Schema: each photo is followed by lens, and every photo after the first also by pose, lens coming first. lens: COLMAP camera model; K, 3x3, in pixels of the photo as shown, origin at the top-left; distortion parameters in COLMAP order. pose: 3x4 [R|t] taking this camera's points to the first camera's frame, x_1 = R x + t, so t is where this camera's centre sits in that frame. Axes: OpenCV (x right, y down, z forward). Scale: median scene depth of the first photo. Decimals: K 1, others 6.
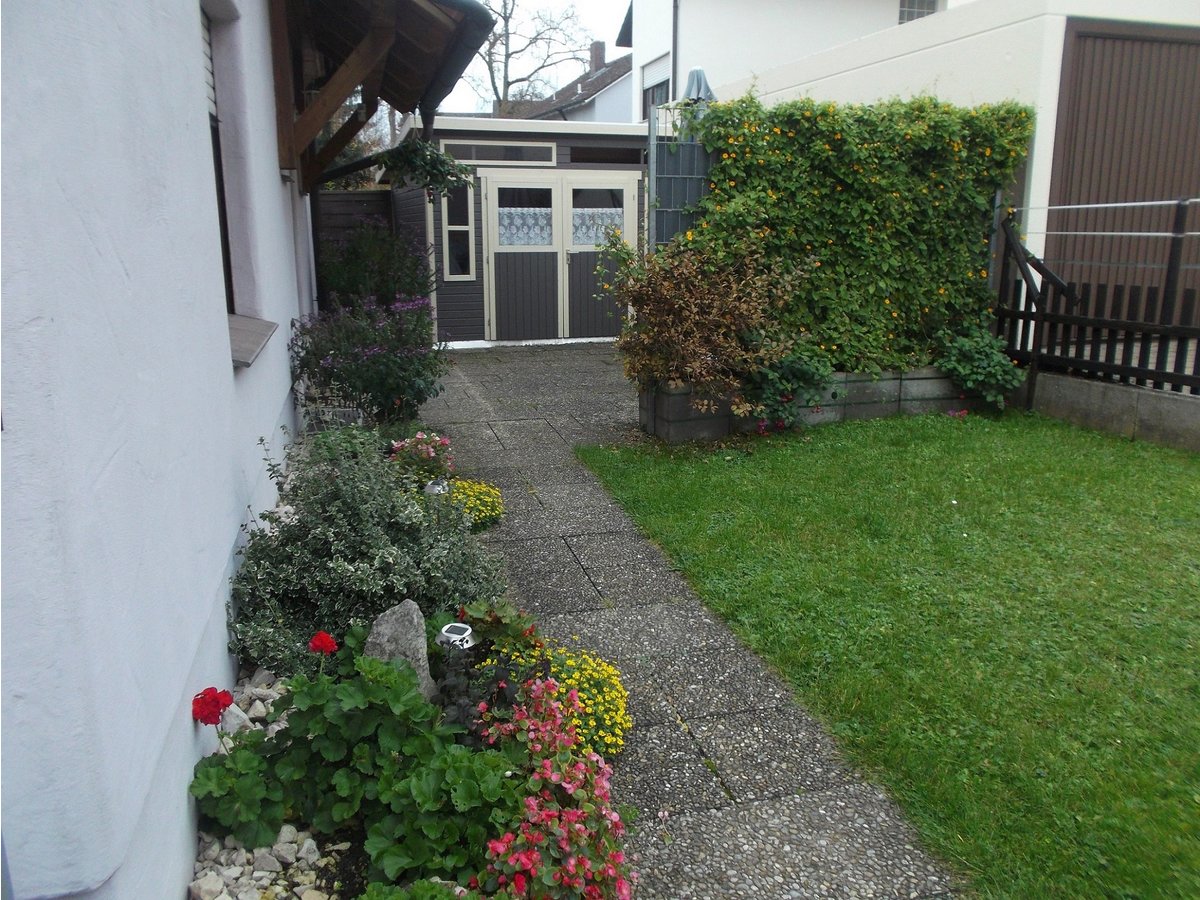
lens RADIAL K [[923.8, 0, 598.9], [0, 923.8, 445.0], [0, 0, 1]] dist [-0.001241, 0.003434]
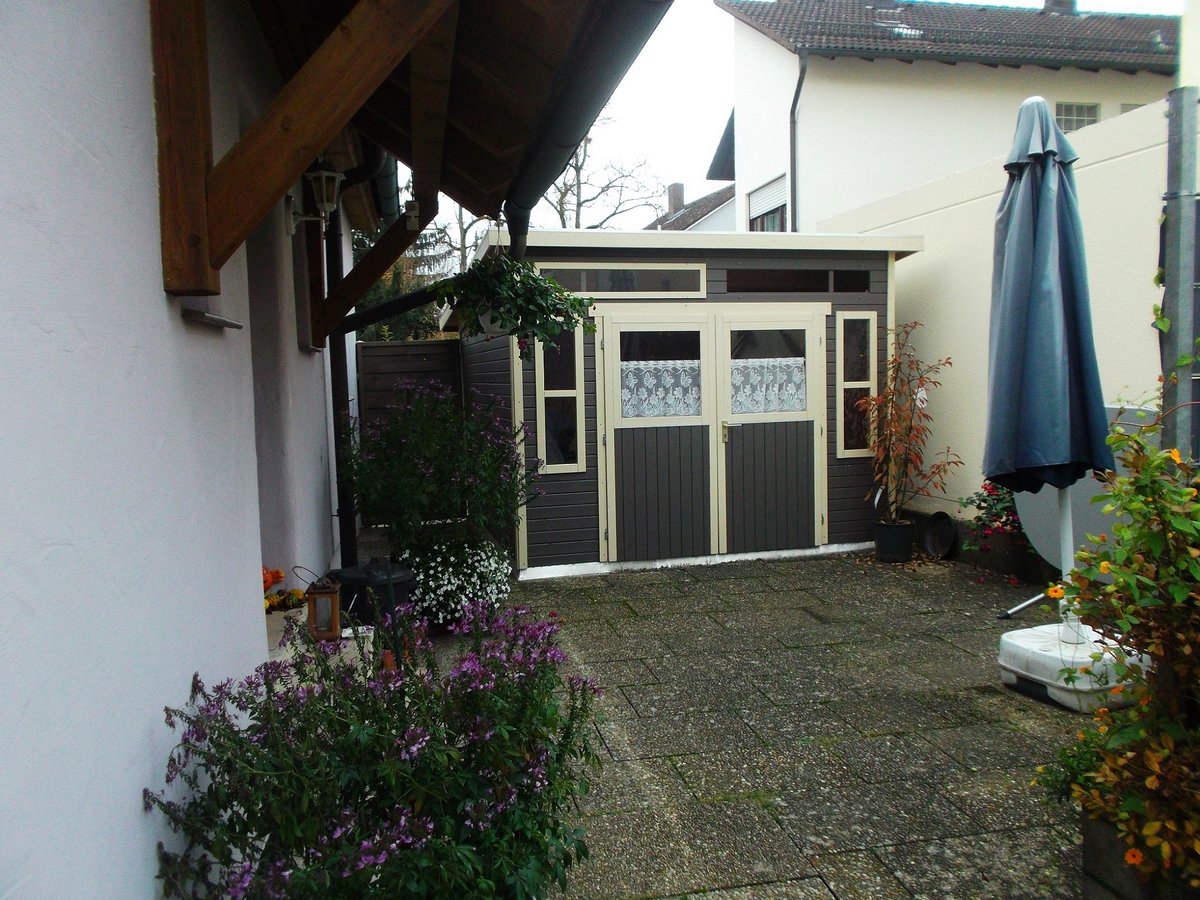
lens RADIAL K [[923.8, 0, 601.4], [0, 923.8, 452.6], [0, 0, 1]] dist [-0.001241, 0.003434]
pose [[0.997605, -0.016292, -0.067228, -0.078065], [0.006602, 0.989856, -0.141924, -0.098094], [0.068858, 0.141140, 0.987592, 0.353883]]
